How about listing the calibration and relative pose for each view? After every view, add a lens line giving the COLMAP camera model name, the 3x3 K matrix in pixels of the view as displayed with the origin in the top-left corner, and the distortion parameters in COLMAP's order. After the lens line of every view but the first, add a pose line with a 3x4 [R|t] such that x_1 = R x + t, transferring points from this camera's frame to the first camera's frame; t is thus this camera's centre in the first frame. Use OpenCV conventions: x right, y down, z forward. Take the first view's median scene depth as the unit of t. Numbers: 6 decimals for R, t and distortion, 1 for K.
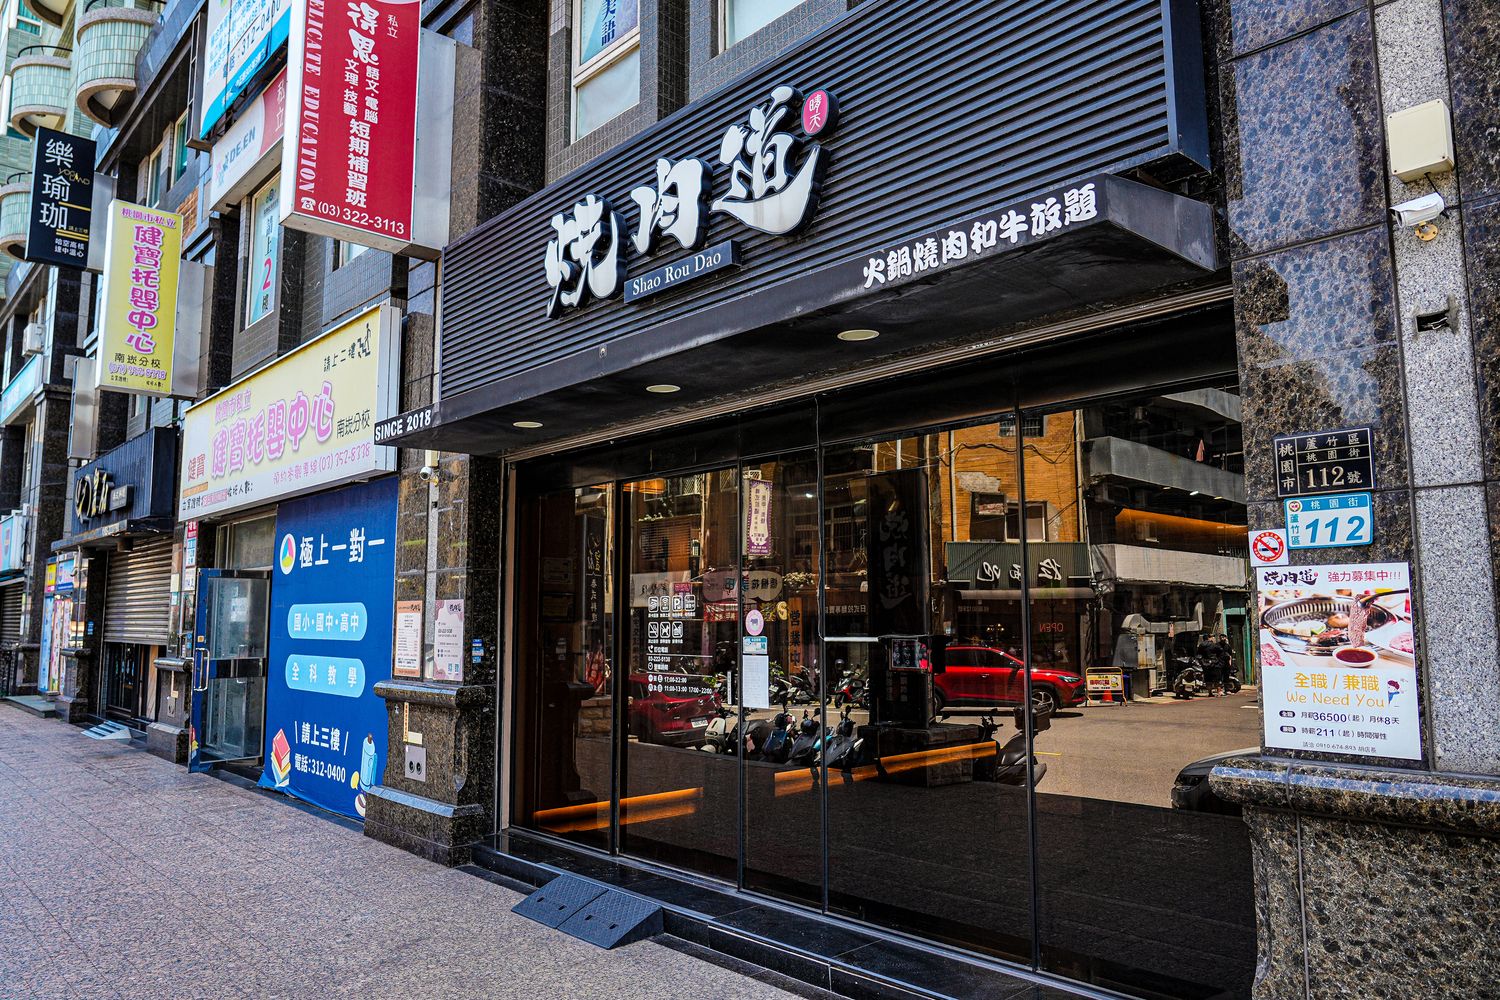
lens RADIAL K [[1044.5, 0, 711.8], [0, 1044.5, 494.5], [0, 0, 1]] dist [-0.007085, 0.003608]
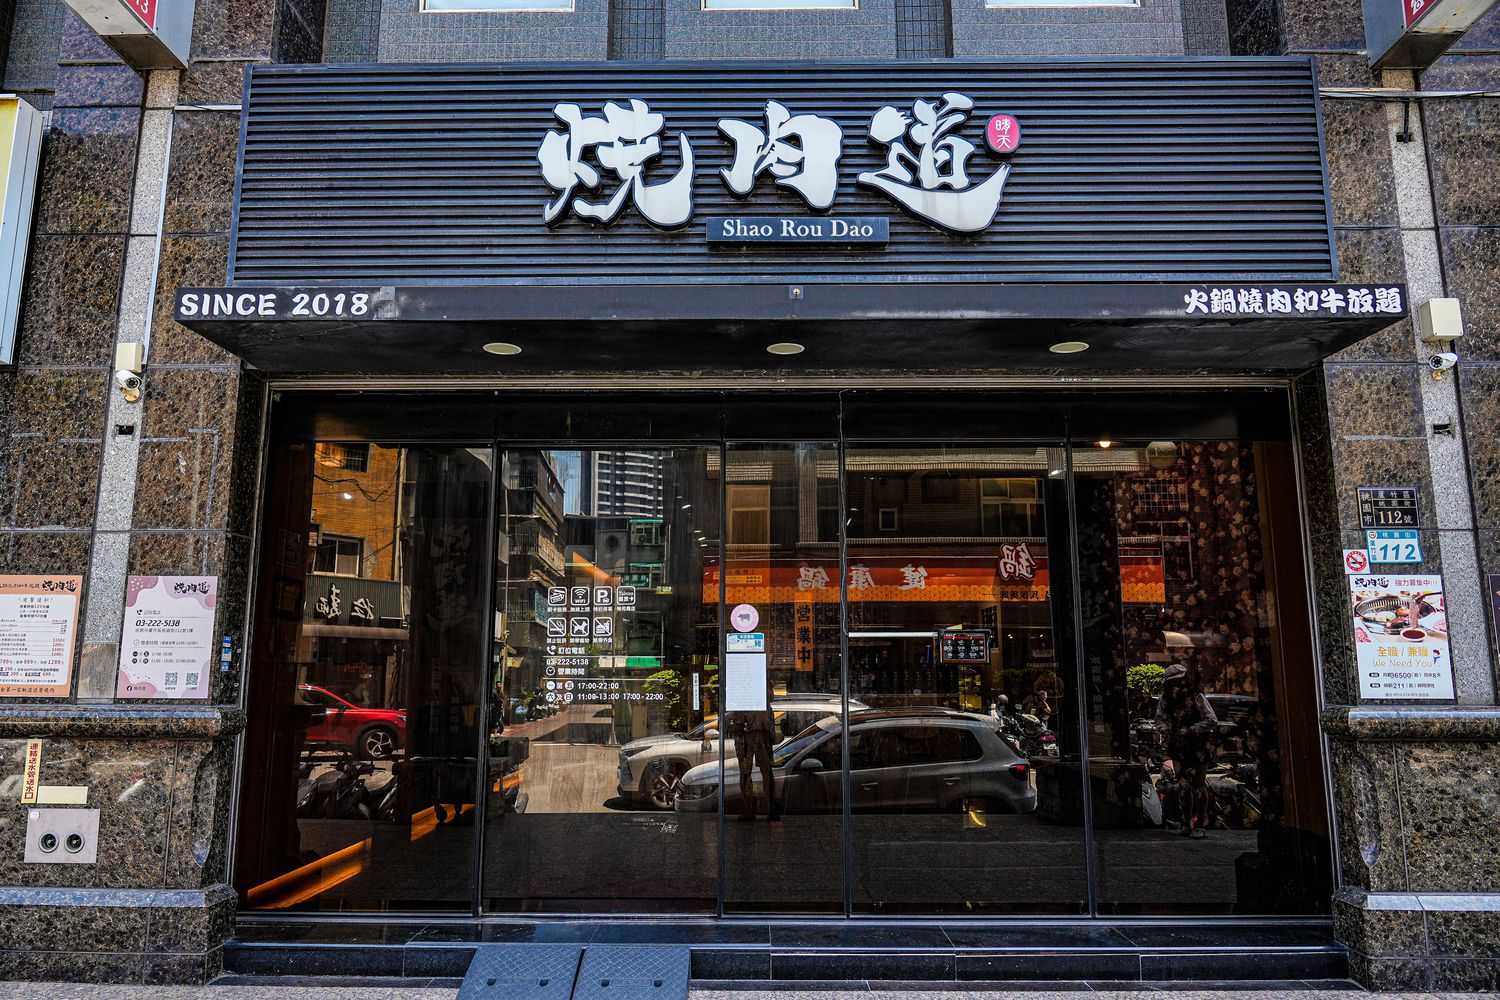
lens RADIAL K [[1044.5, 0, 720.9], [0, 1044.5, 490.6], [0, 0, 1]] dist [-0.007085, 0.003608]
pose [[0.665480, 0.136219, 0.733881, -0.890140], [-0.093175, 0.990676, -0.099393, 0.140628], [-0.740578, -0.002235, 0.671967, 0.529158]]
